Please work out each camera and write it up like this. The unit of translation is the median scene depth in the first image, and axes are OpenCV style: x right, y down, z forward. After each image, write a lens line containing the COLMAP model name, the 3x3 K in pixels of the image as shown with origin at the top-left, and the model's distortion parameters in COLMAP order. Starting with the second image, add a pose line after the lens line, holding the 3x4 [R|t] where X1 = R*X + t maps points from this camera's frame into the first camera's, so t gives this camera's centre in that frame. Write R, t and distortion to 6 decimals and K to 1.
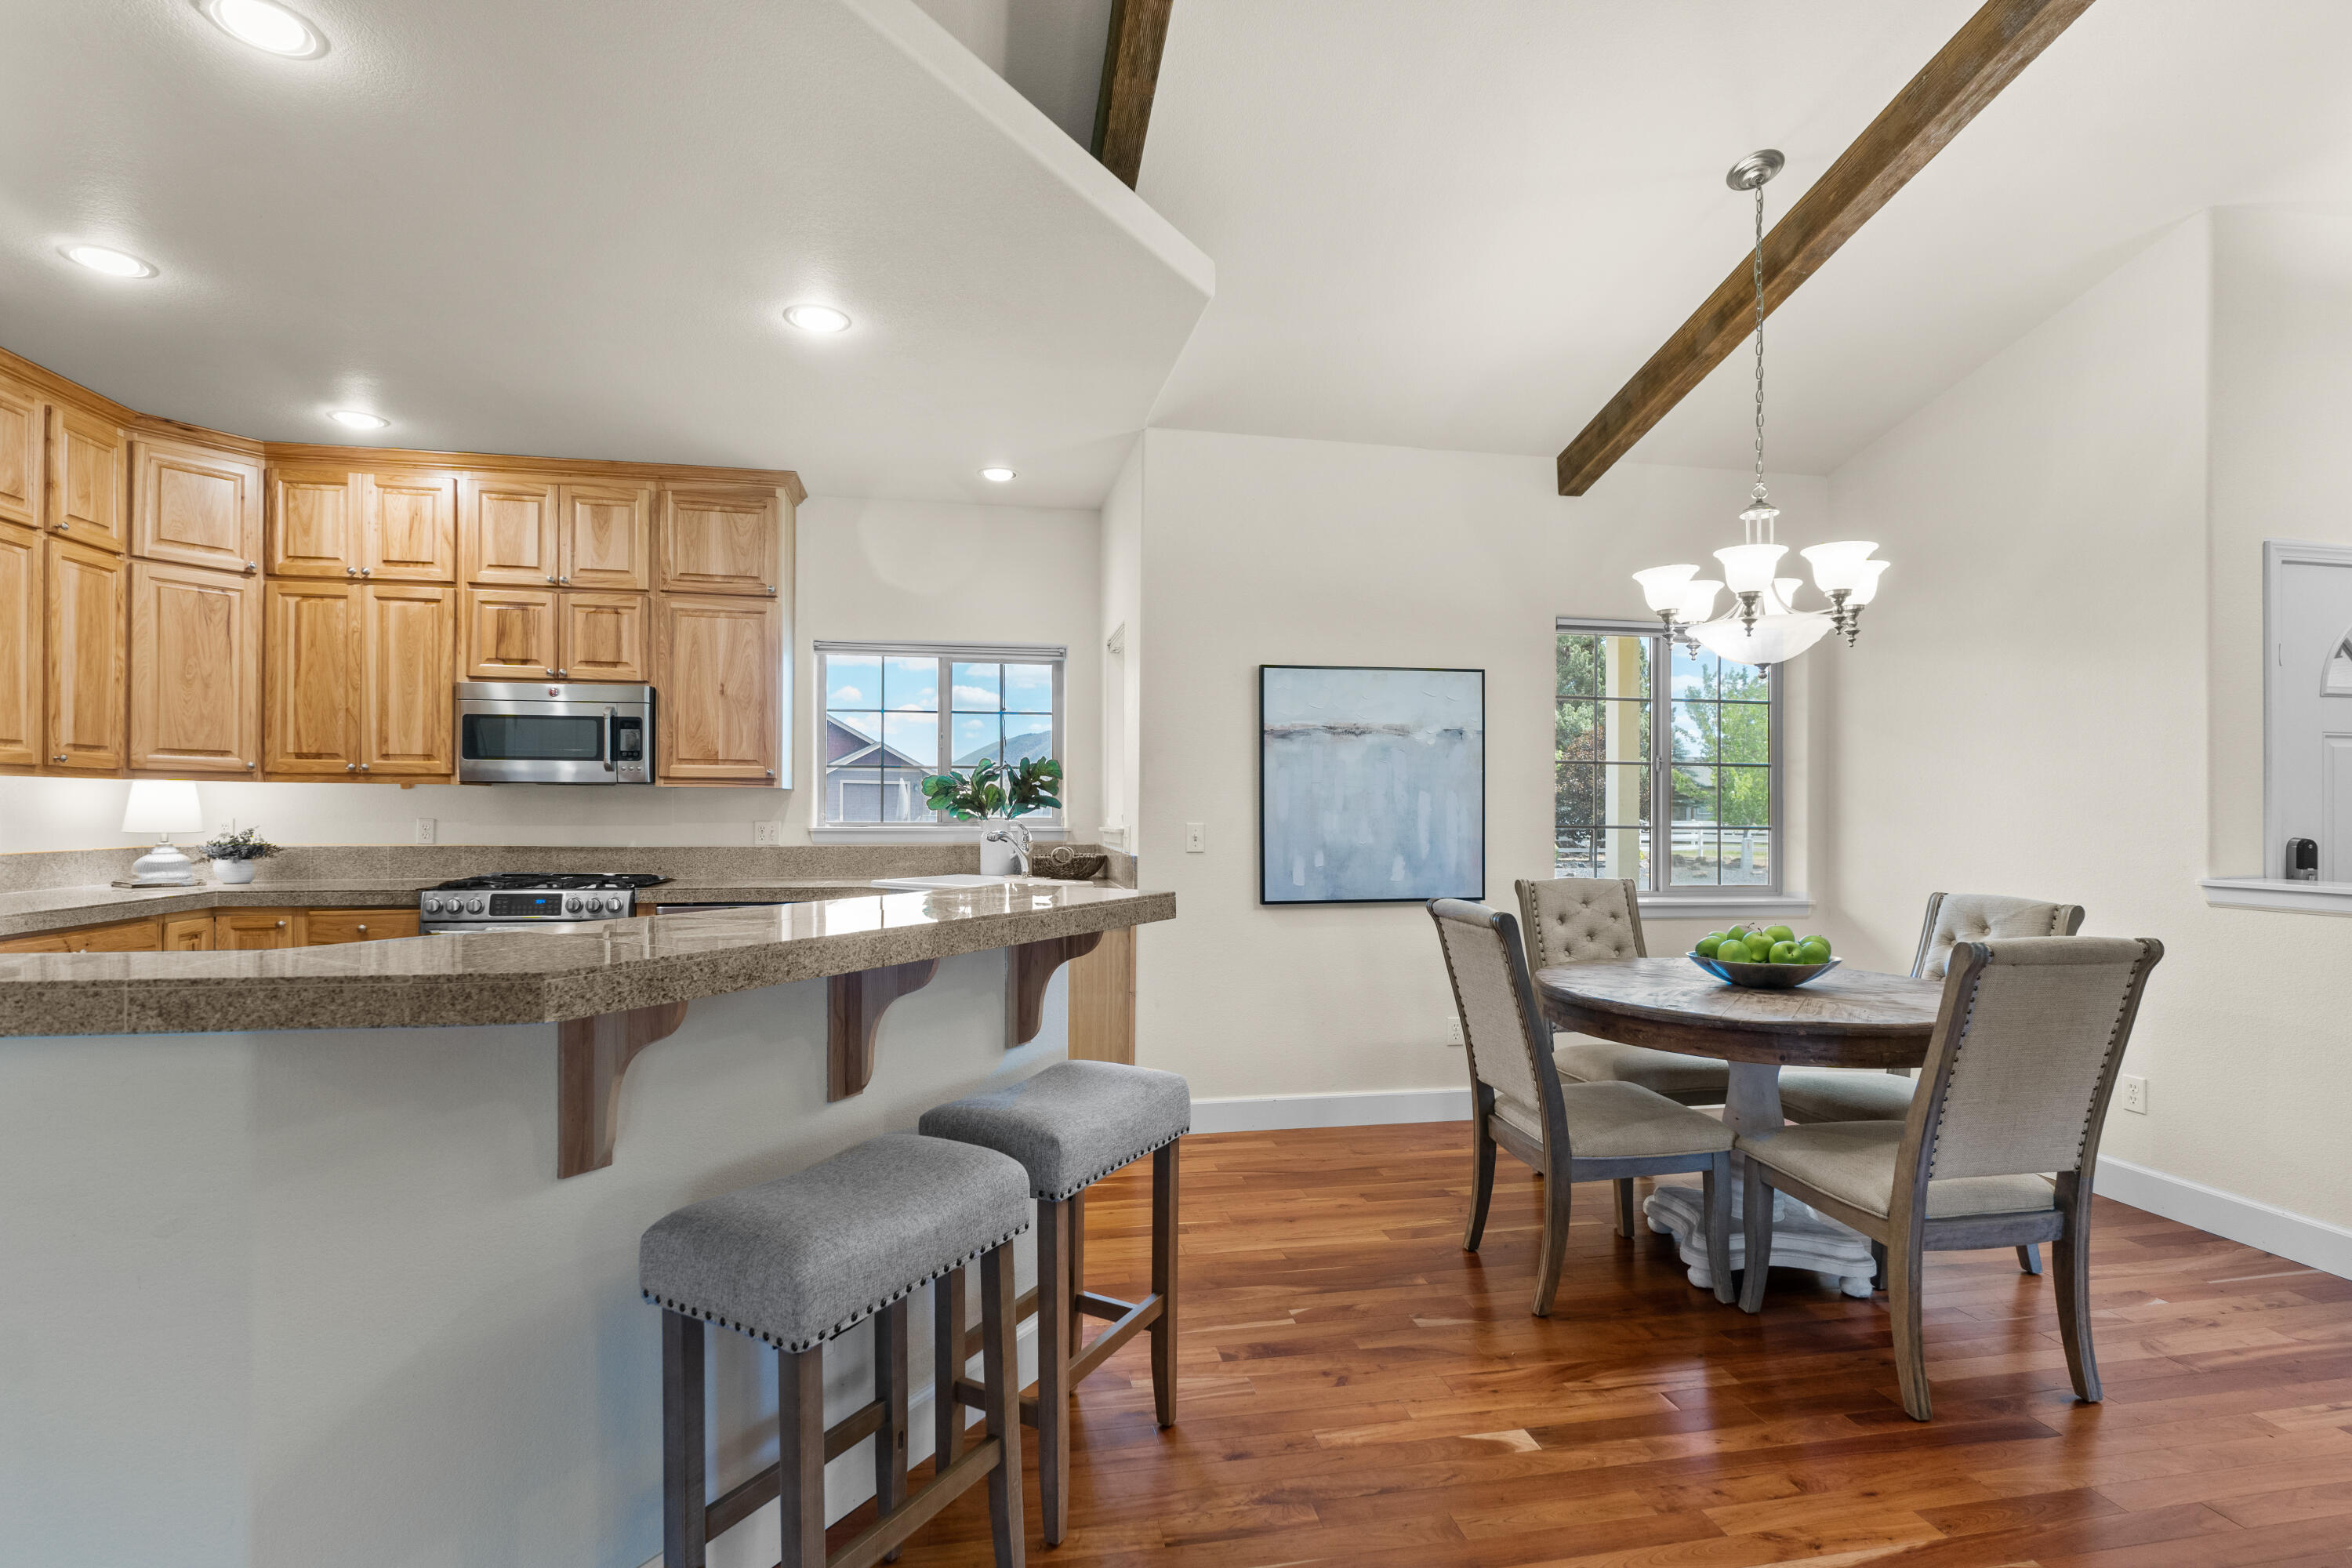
lens RADIAL K [[1127.0, 0, 1172.8], [0, 1127.0, 806.8], [0, 0, 1]] dist [0.001547, -0.000789]
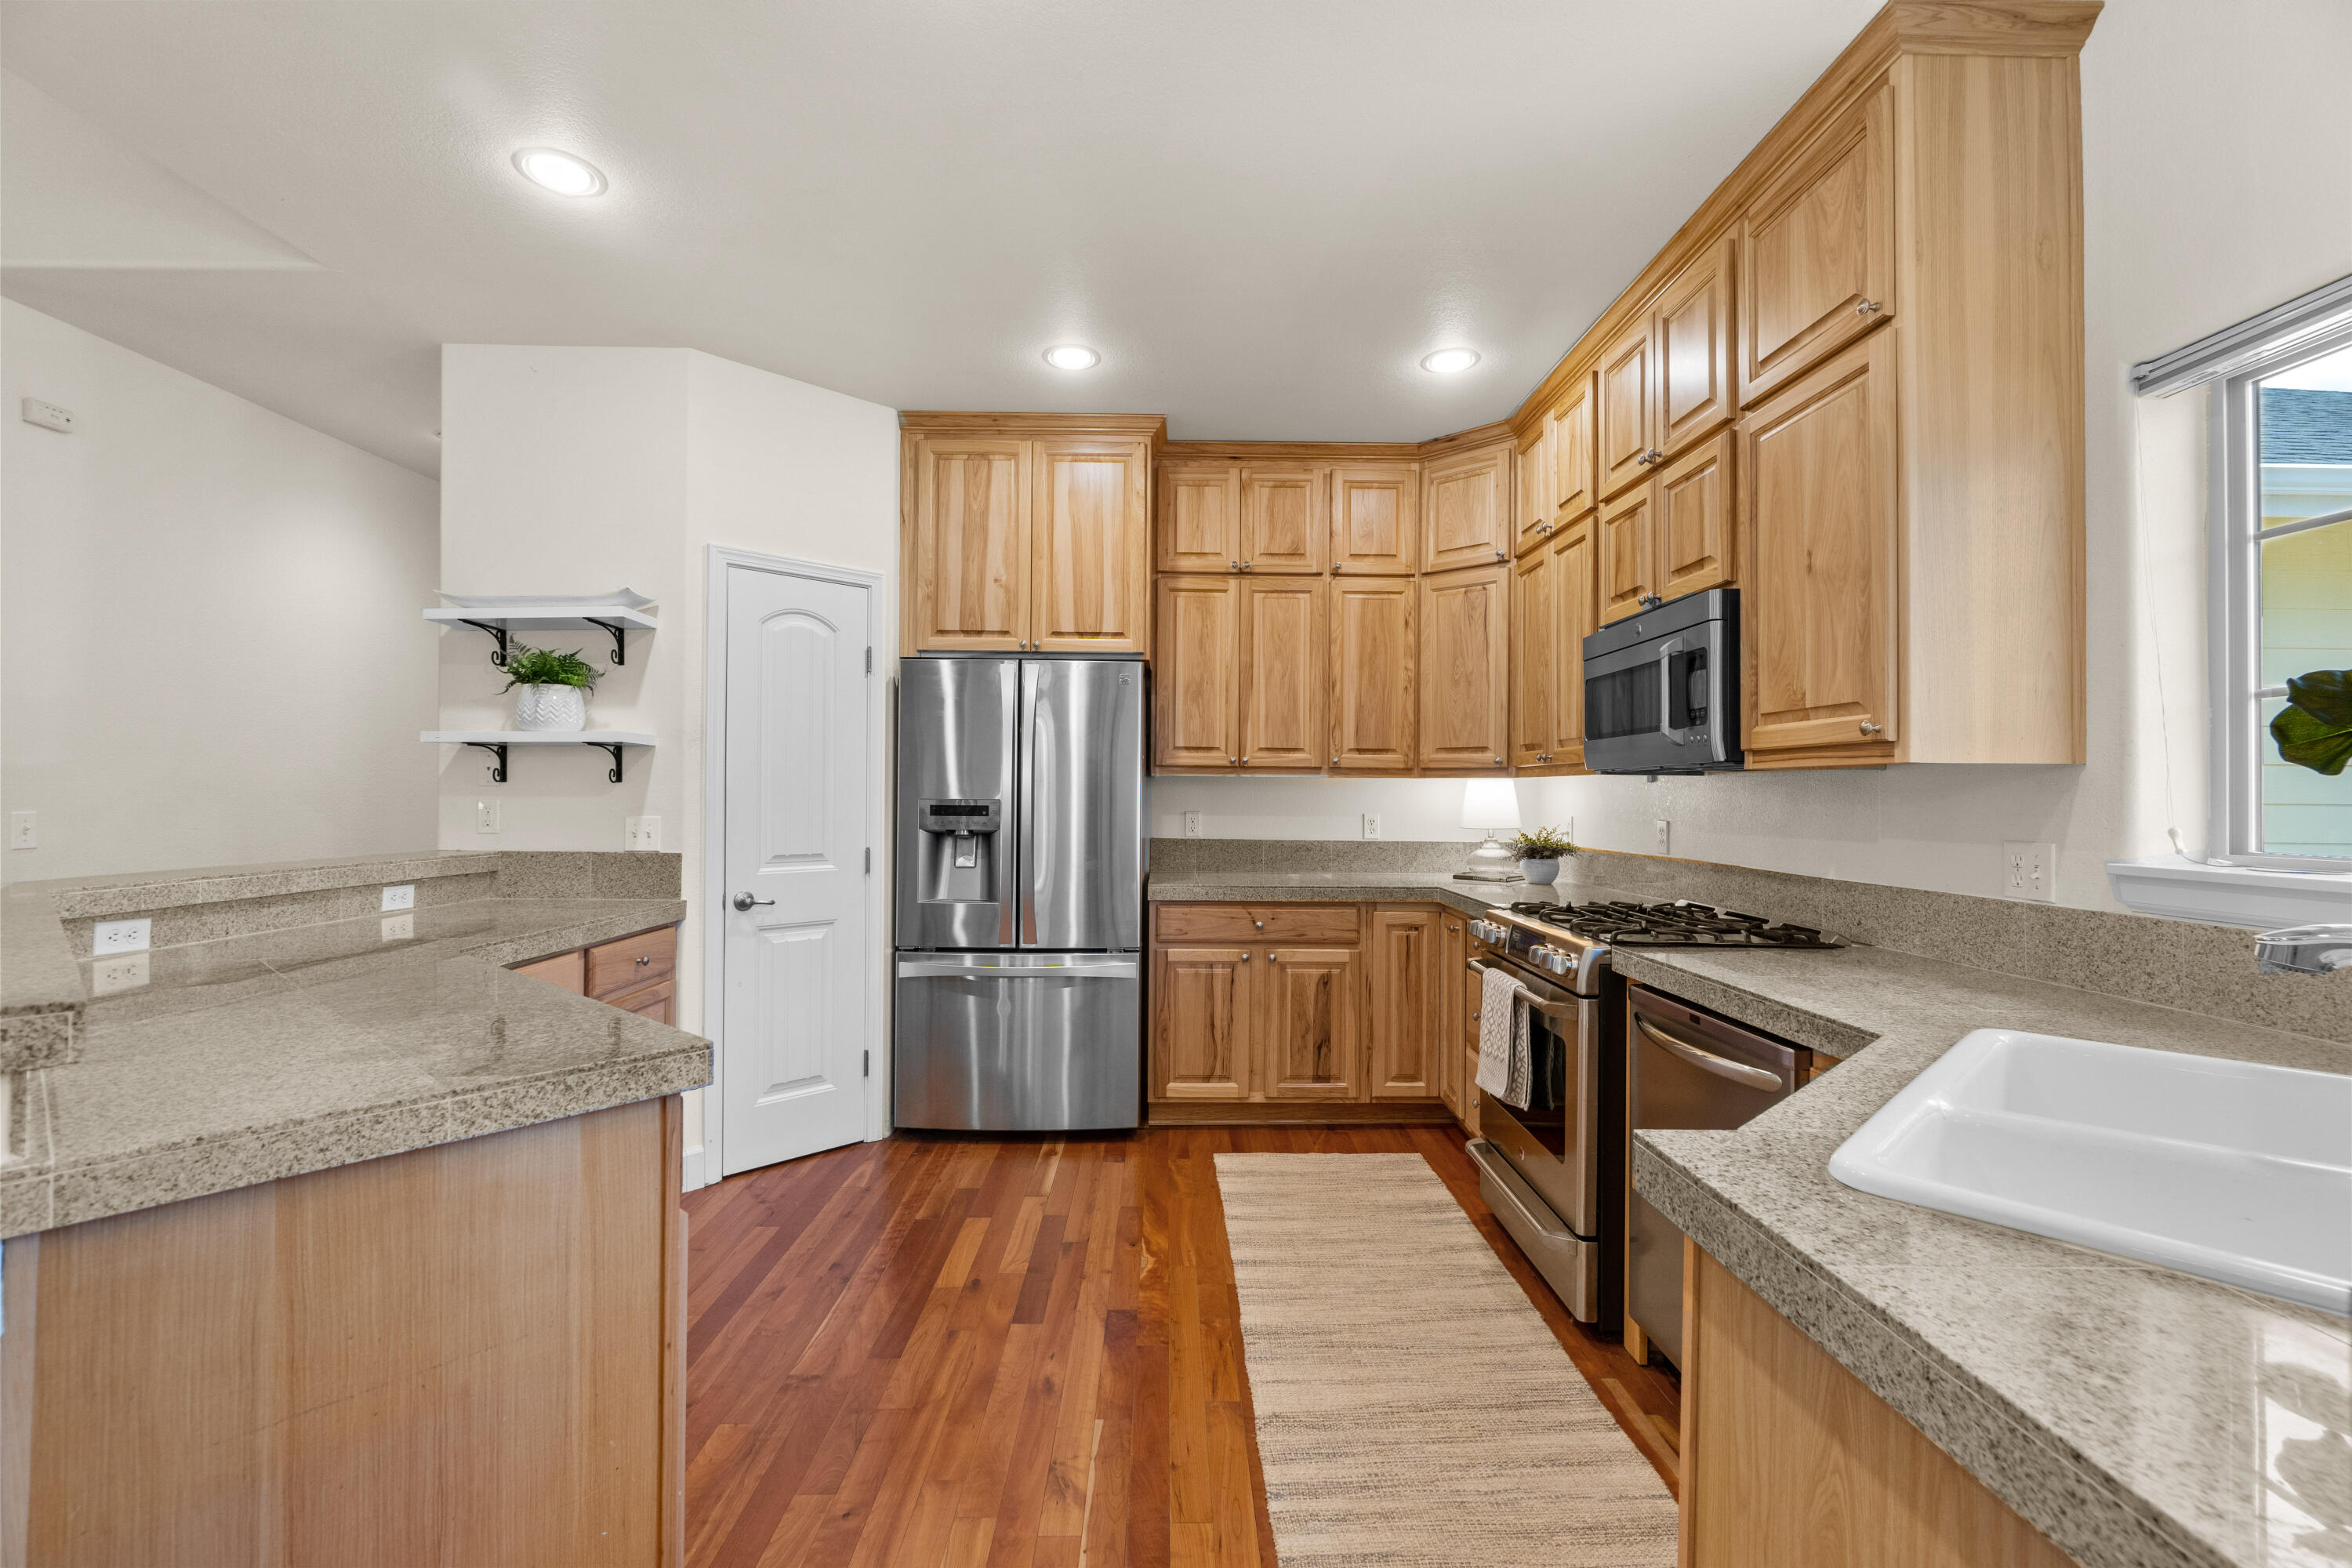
lens RADIAL K [[999.9, 0, 1181.5], [0, 999.9, 775.5], [0, 0, 1]] dist [0.000133, 0.000094]
pose [[-0.158751, -0.025635, -0.986986, 0.066184], [-0.006661, 0.999668, -0.024894, -0.000853], [0.987296, 0.002622, -0.158869, 0.871951]]
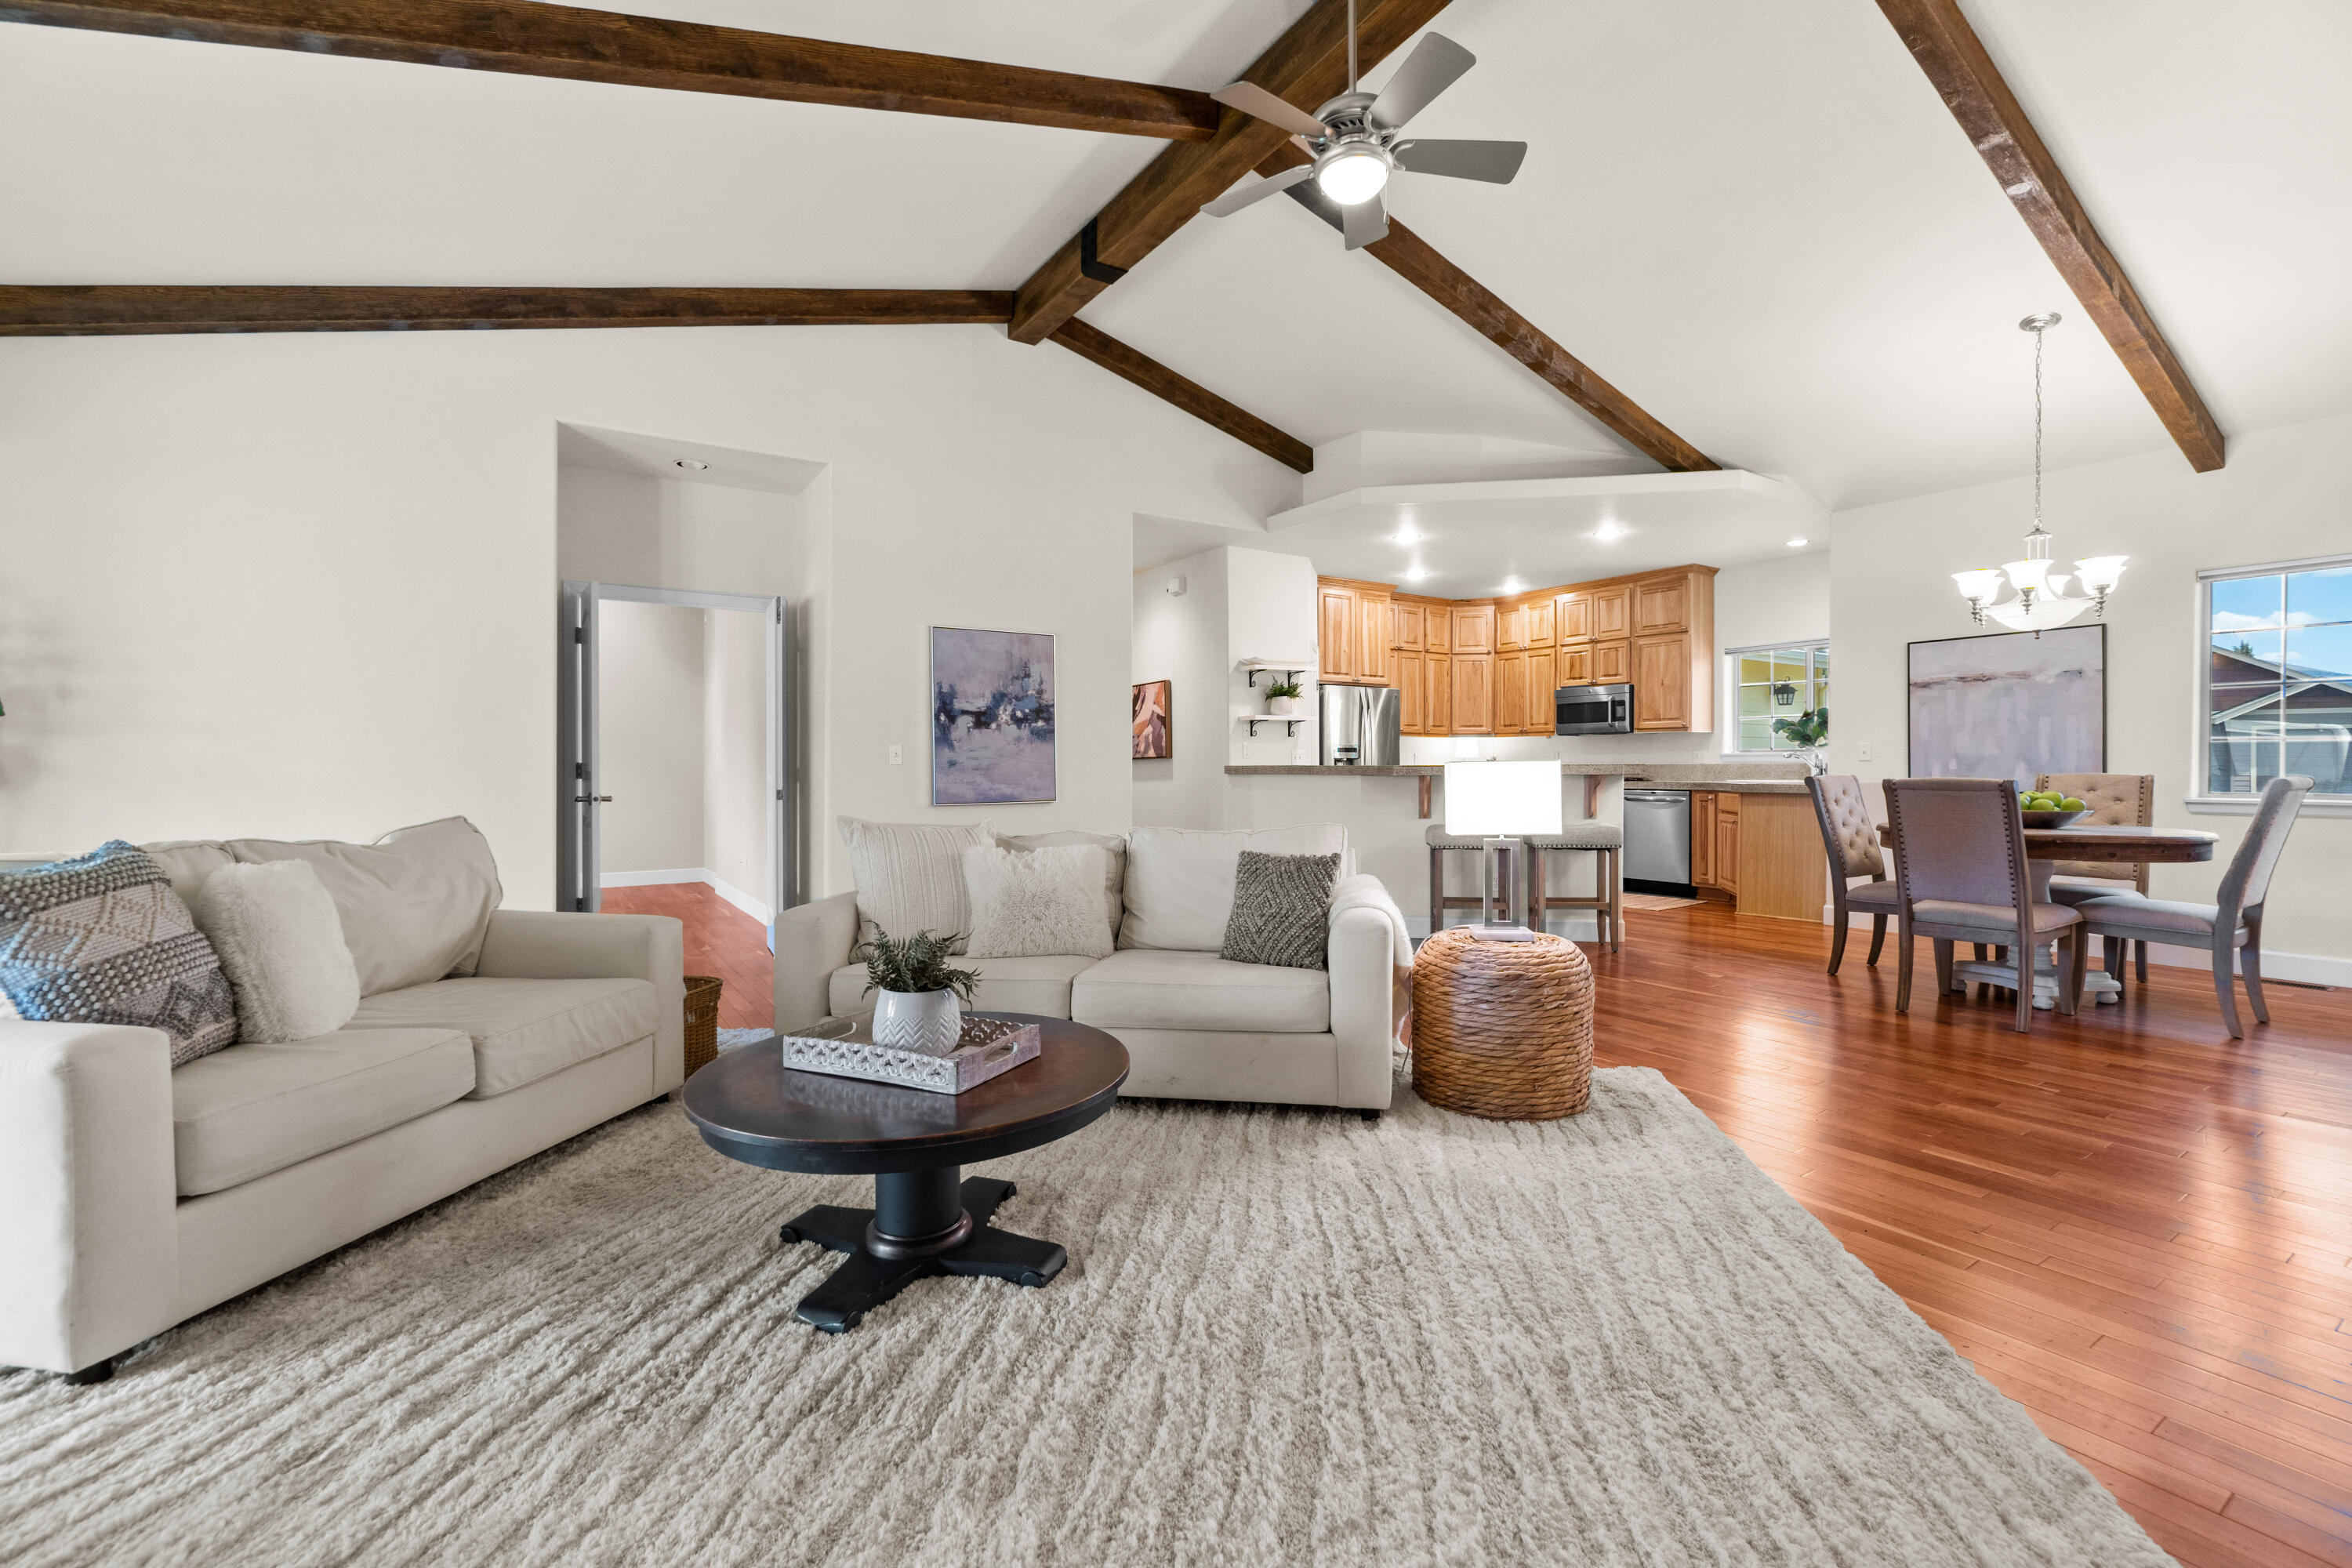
lens RADIAL K [[999.9, 0, 1174.4], [0, 999.9, 775.6], [0, 0, 1]] dist [0.000133, 0.000094]
pose [[0.383231, 0.002435, -0.923649, 0.956464], [0.006683, 0.999963, 0.005409, 0.045938], [0.923628, -0.008246, 0.383201, -0.489117]]
